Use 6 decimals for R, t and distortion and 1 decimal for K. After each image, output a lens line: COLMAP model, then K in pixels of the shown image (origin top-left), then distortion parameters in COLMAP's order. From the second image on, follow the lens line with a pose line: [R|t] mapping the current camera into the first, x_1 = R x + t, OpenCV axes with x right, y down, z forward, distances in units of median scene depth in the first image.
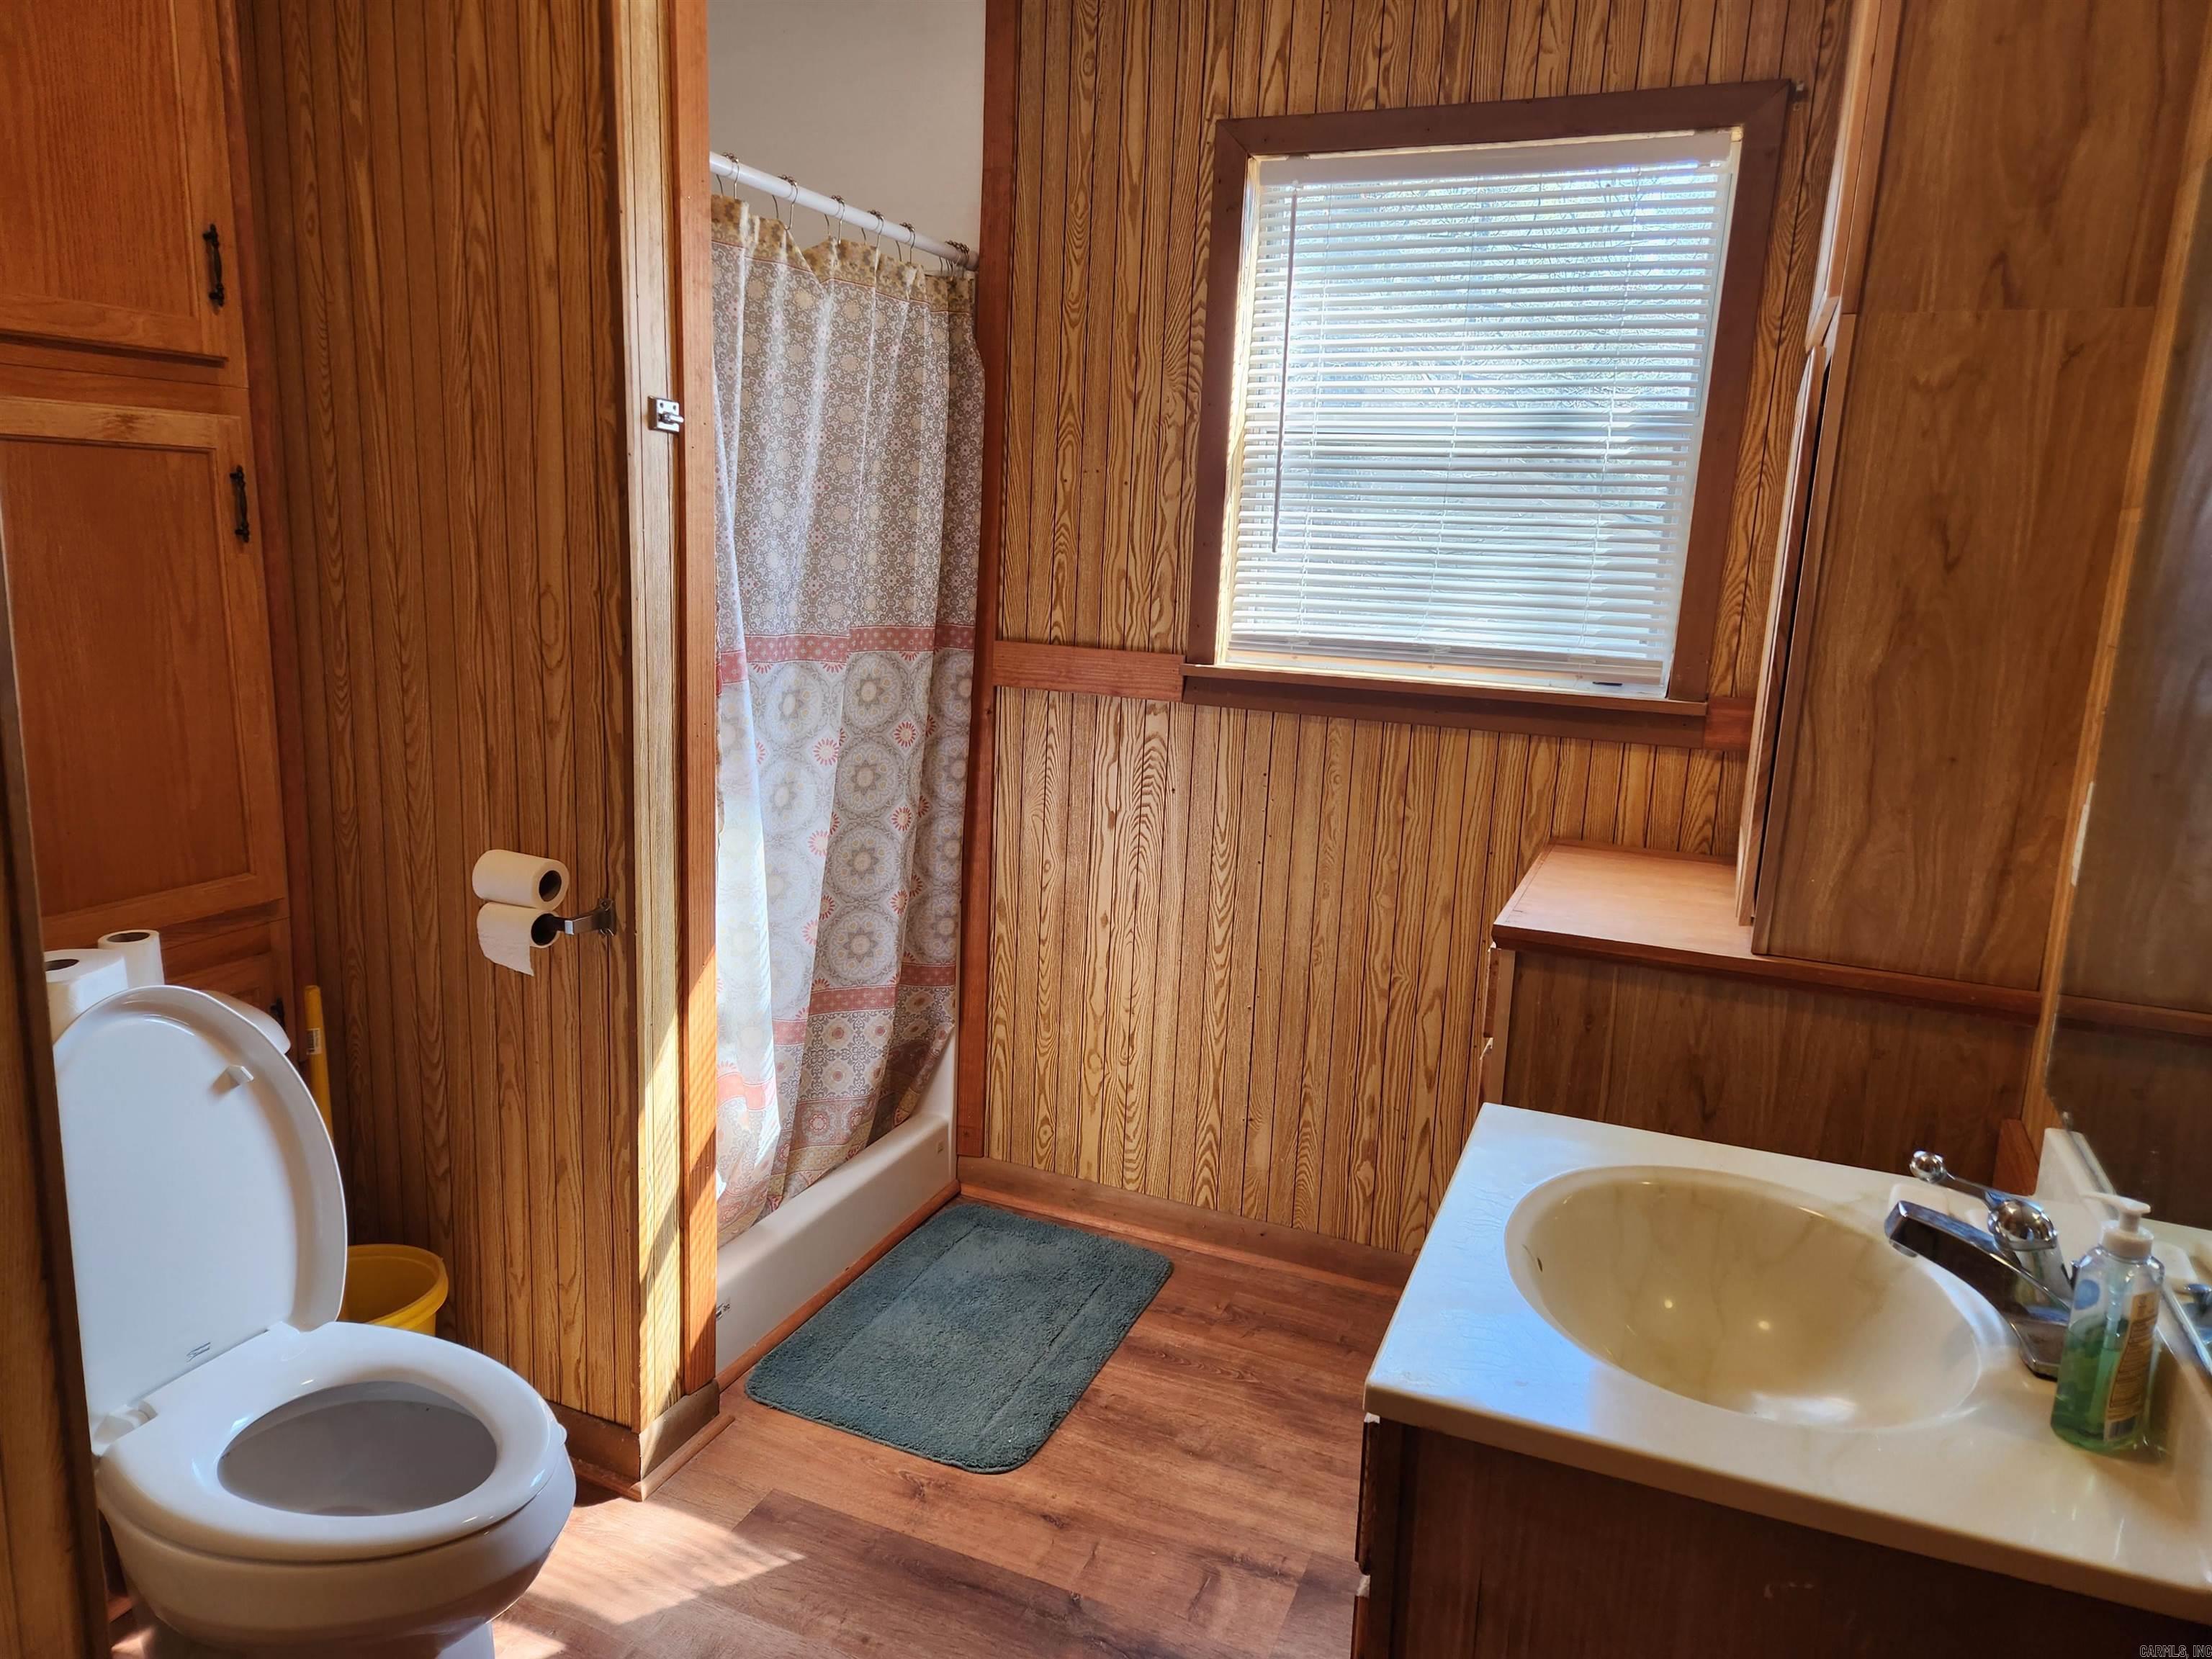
lens RADIAL K [[1469.9, 0, 1122.8], [0, 1469.9, 812.8], [0, 0, 1]] dist [0.083430, -0.064325]
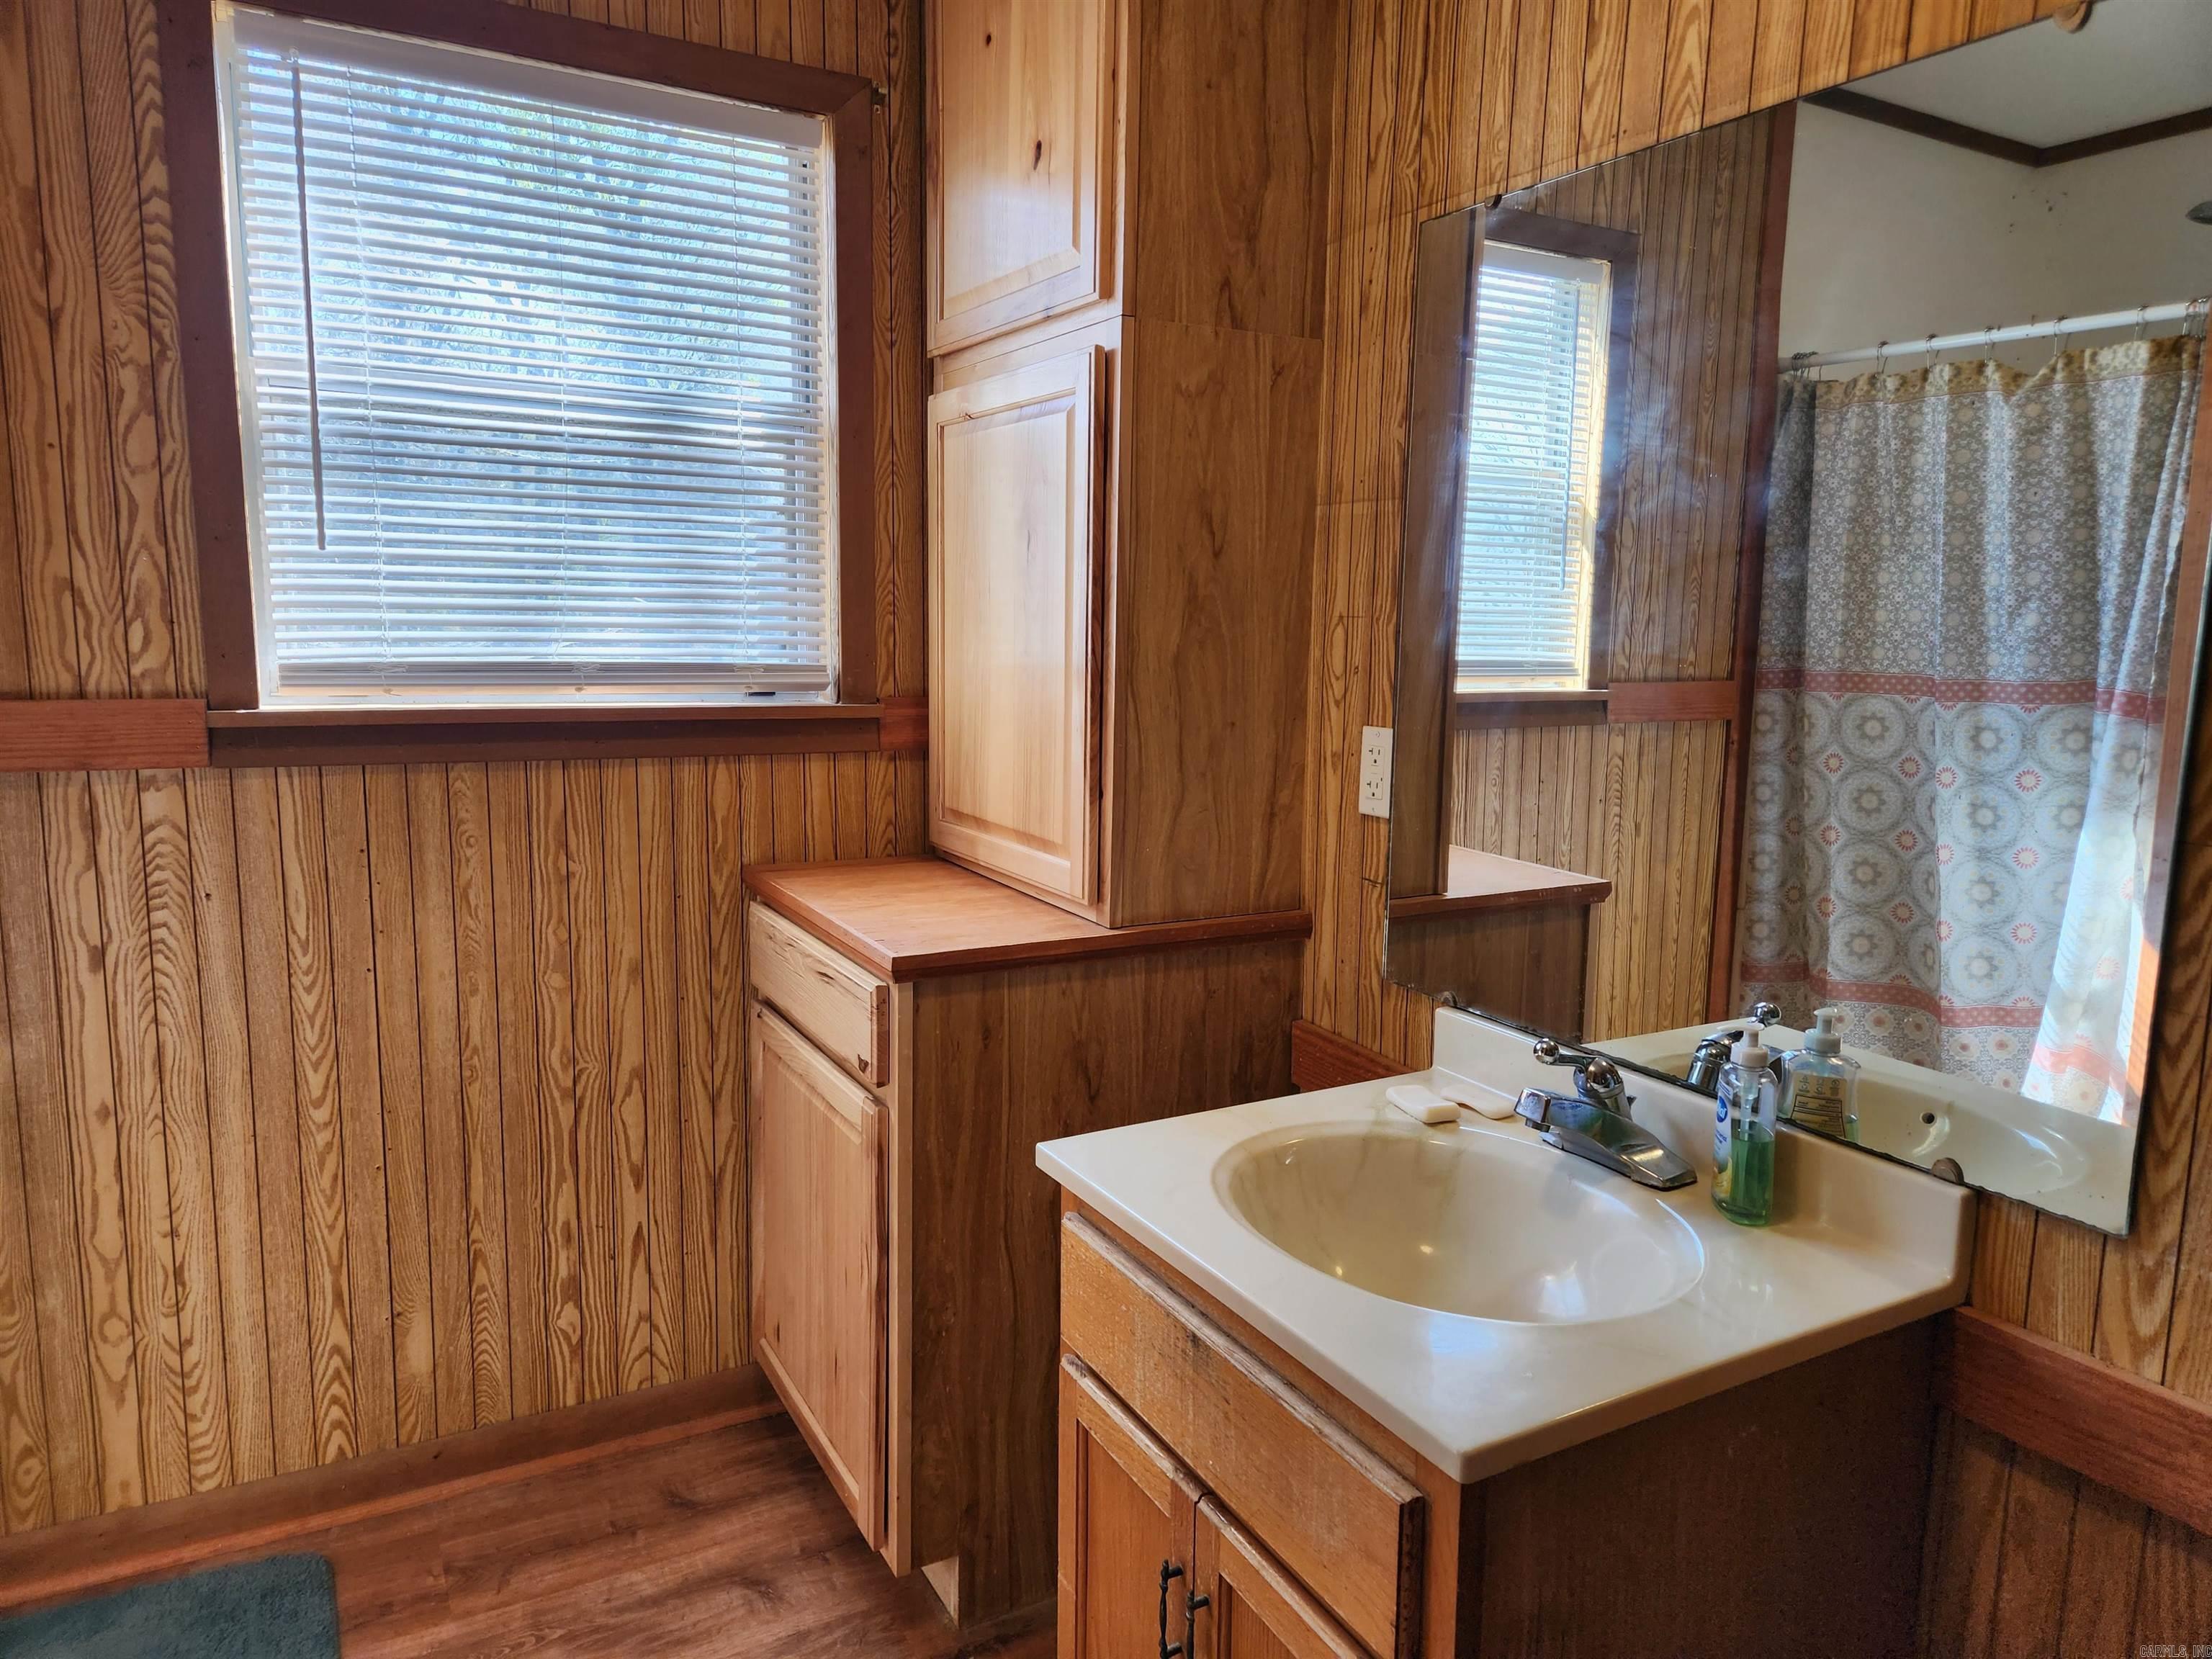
lens RADIAL K [[1469.9, 0, 1110.8], [0, 1469.9, 819.0], [0, 0, 1]] dist [0.083430, -0.064325]
pose [[0.627377, -0.140316, 0.765969, -0.241802], [0.152992, 0.986671, 0.055436, -0.026170], [-0.763539, 0.082408, 0.640482, 0.232558]]
